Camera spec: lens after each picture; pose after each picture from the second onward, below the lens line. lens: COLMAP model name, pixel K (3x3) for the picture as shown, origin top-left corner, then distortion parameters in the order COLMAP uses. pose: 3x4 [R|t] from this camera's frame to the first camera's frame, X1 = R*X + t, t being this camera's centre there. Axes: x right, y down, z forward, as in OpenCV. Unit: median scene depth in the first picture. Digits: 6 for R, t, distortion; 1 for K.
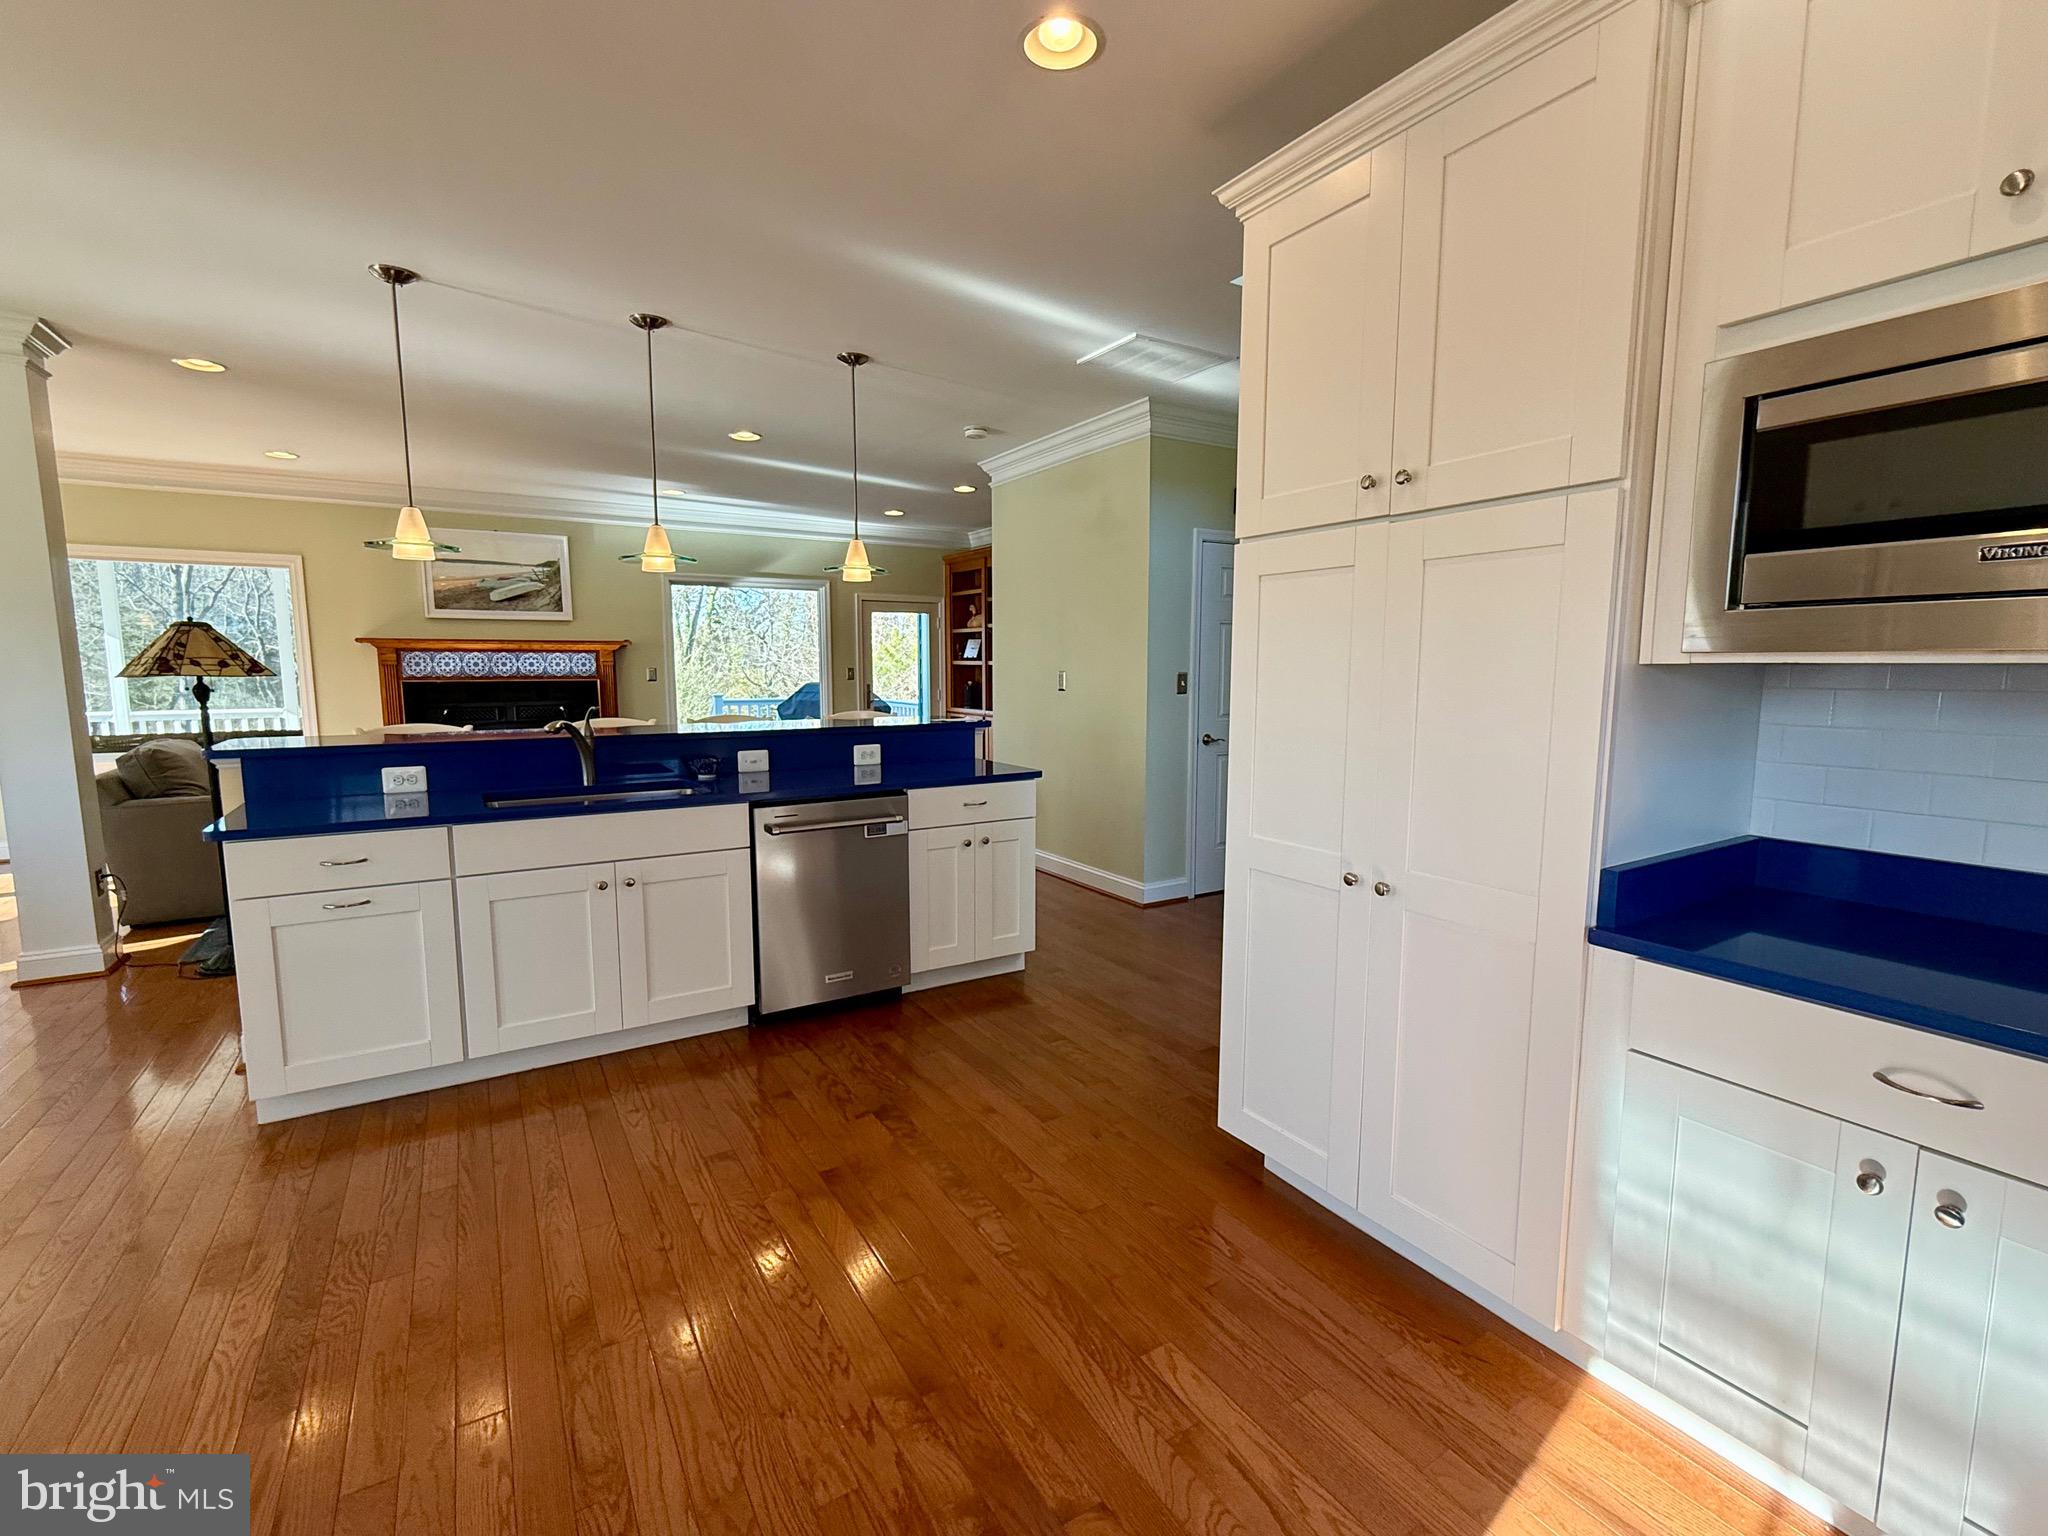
lens RADIAL K [[910.4, 0, 1018.7], [0, 910.4, 772.2], [0, 0, 1]] dist [0.001727, 0.000238]
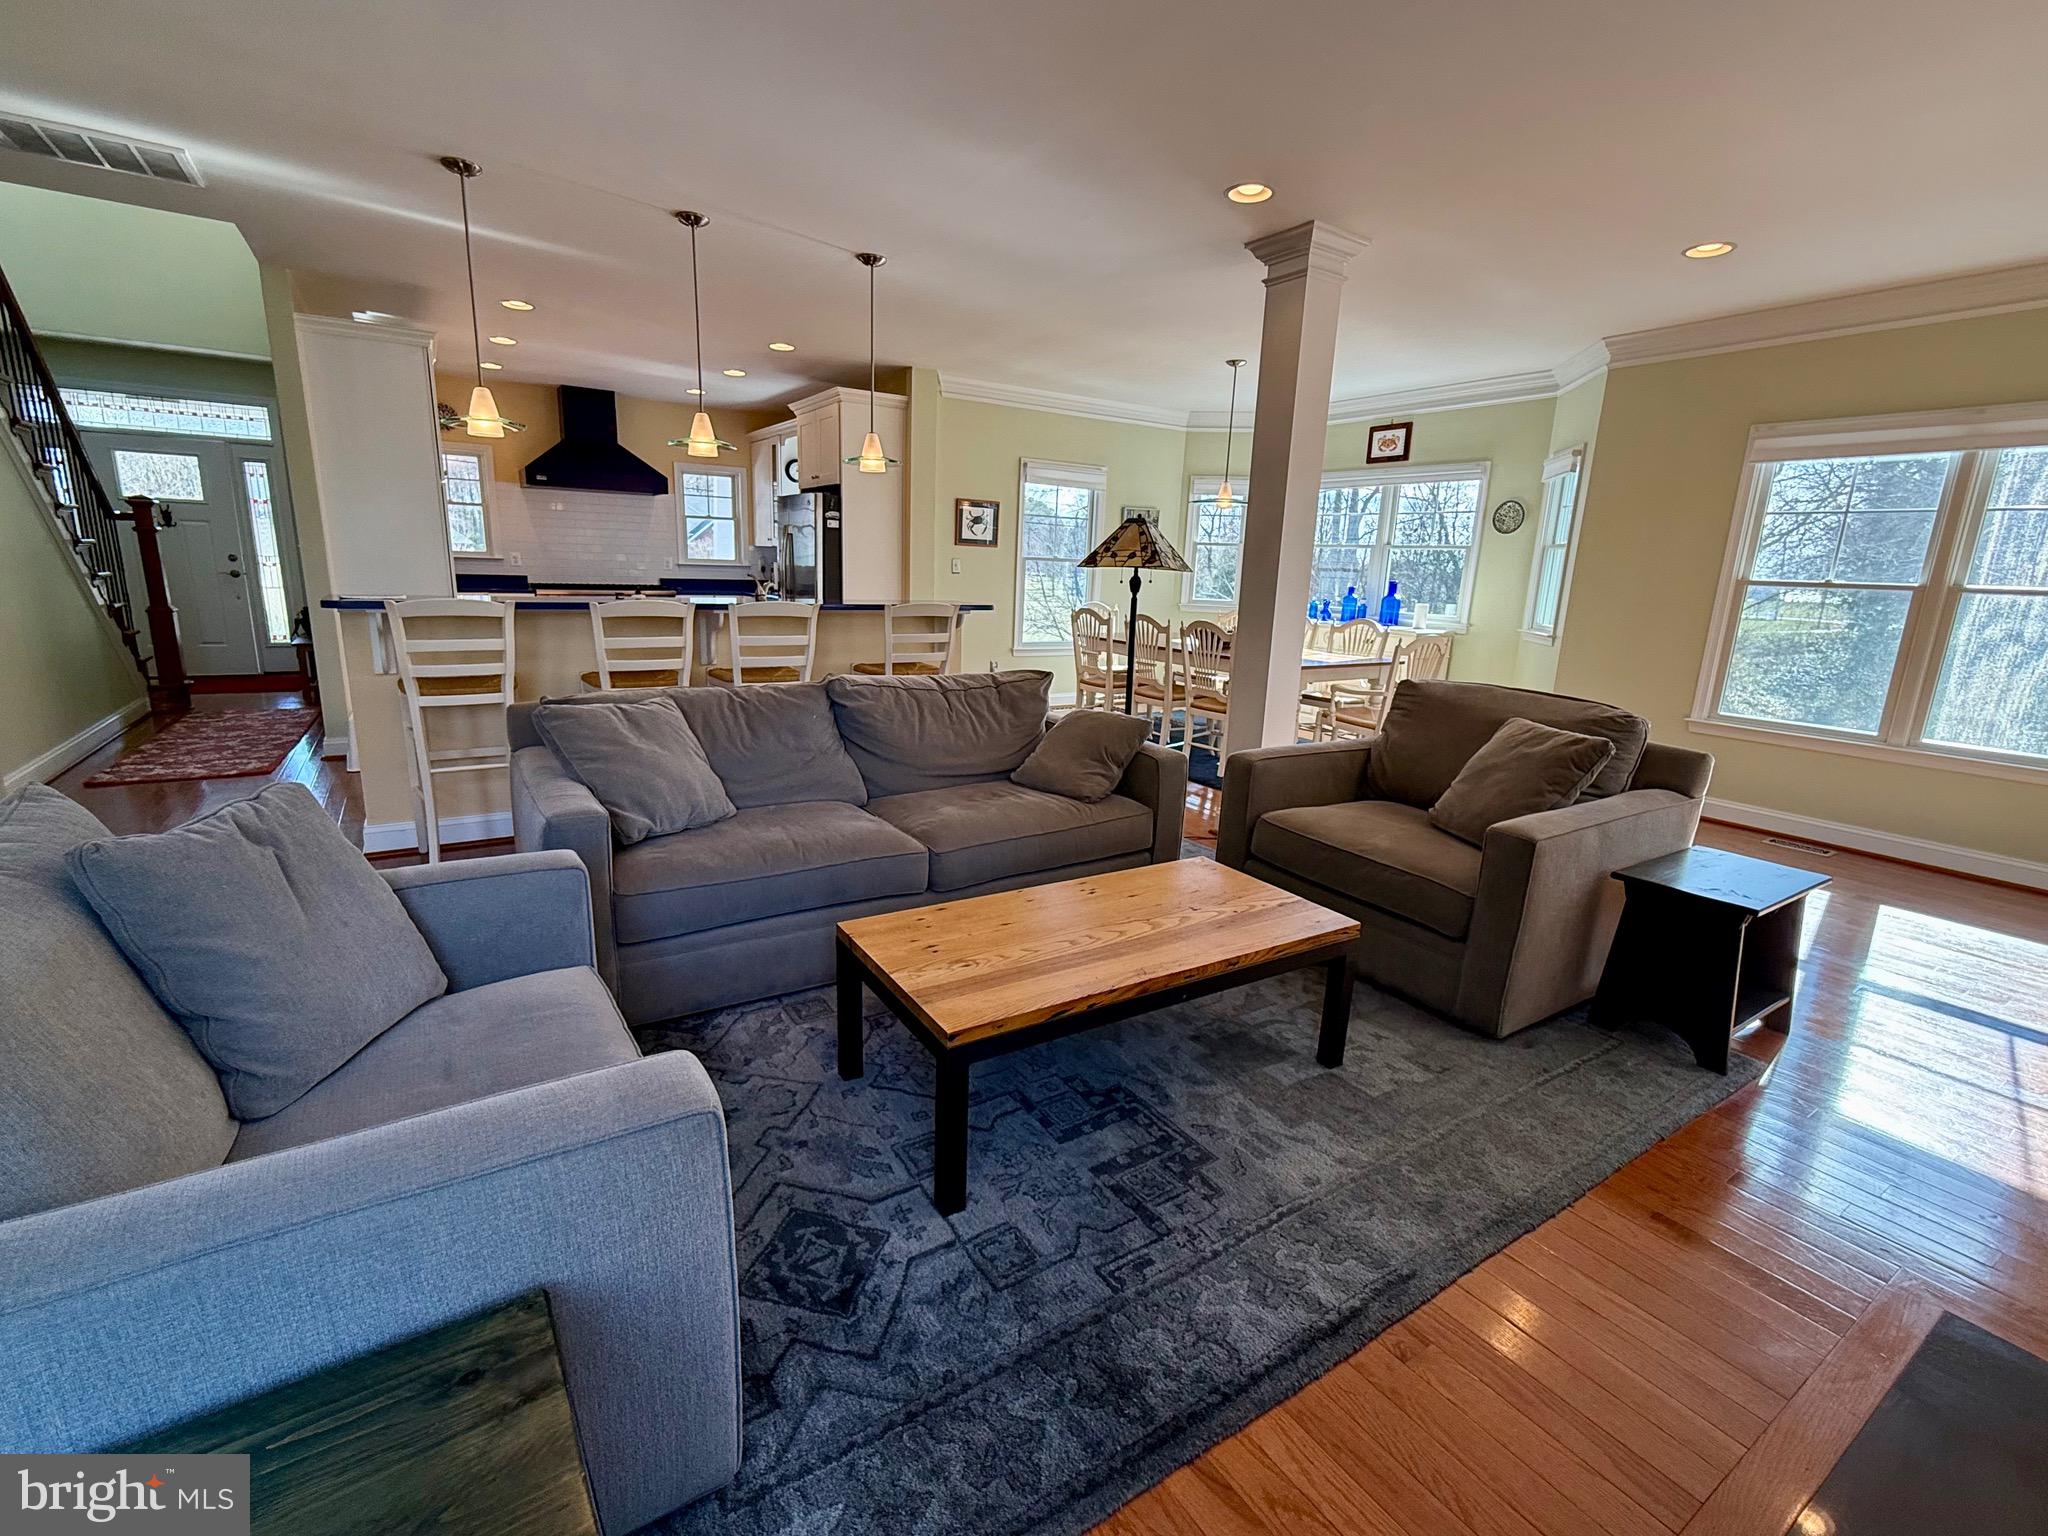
lens RADIAL K [[904.2, 0, 1024.3], [0, 904.2, 772.4], [0, 0, 1]] dist [-0.001798, 0.000052]
pose [[-0.998811, -0.029588, -0.038741, -0.542689], [-0.041040, 0.939269, 0.340718, -0.178305], [0.026307, 0.341903, -0.939367, 1.560736]]
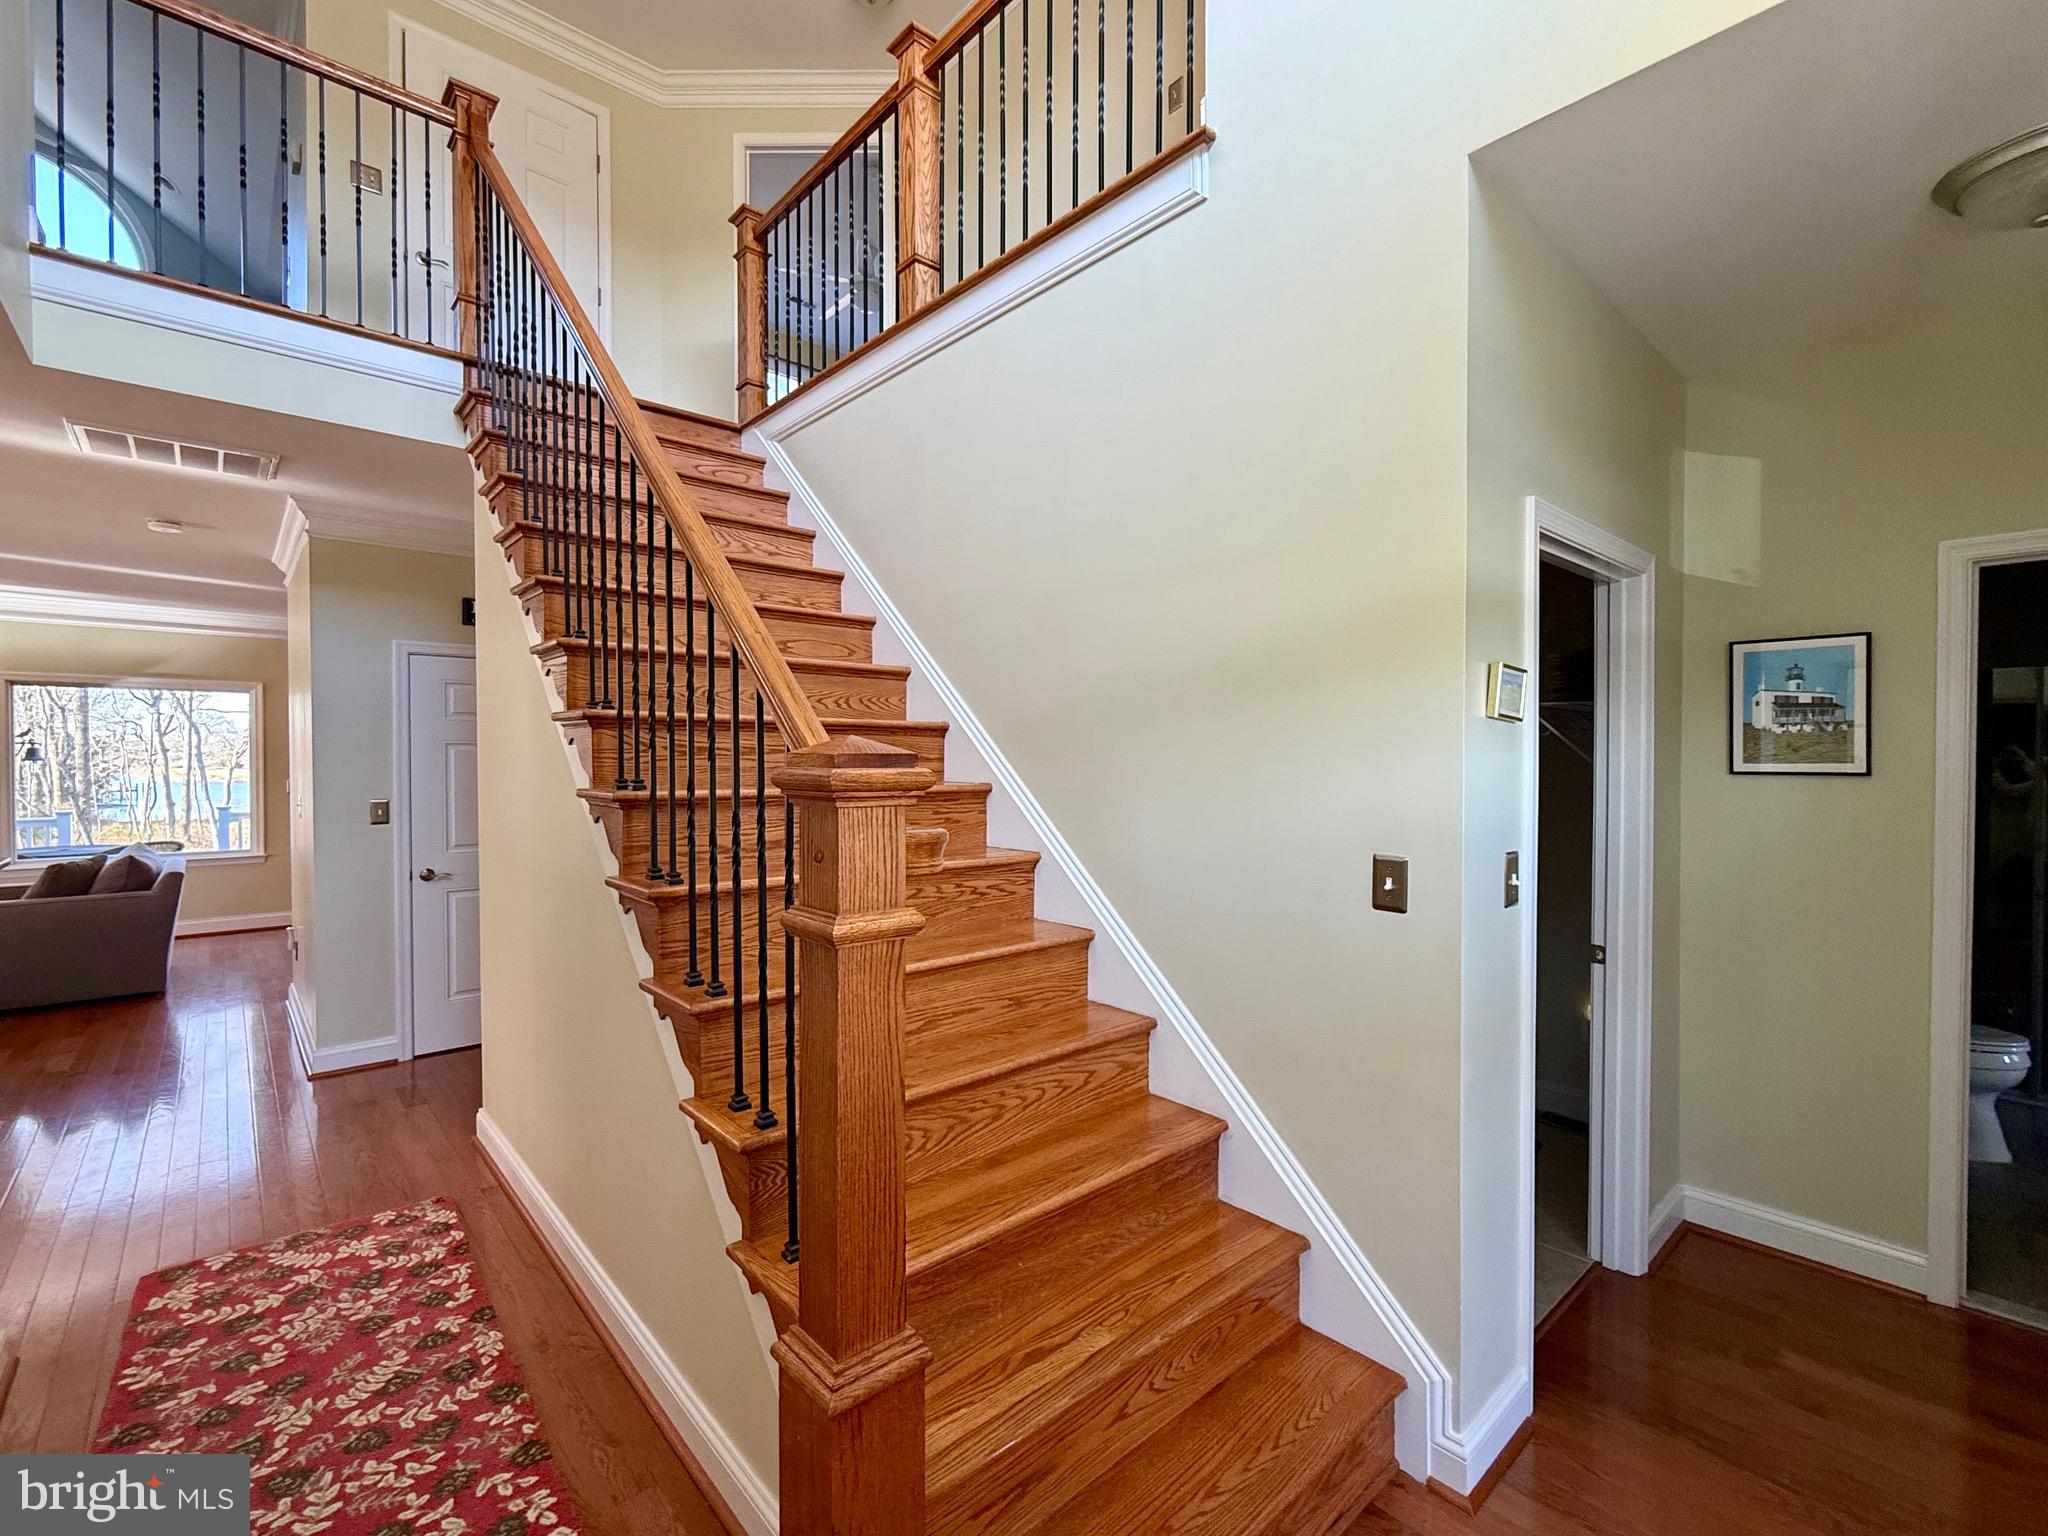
lens RADIAL K [[904.2, 0, 1024.3], [0, 904.2, 772.4], [0, 0, 1]] dist [-0.001798, 0.000052]
pose [[0.982669, -0.001569, 0.185363, 0.611778], [0.020862, 0.994547, -0.102179, -0.032937], [-0.184192, 0.104275, 0.977343, 0.025547]]
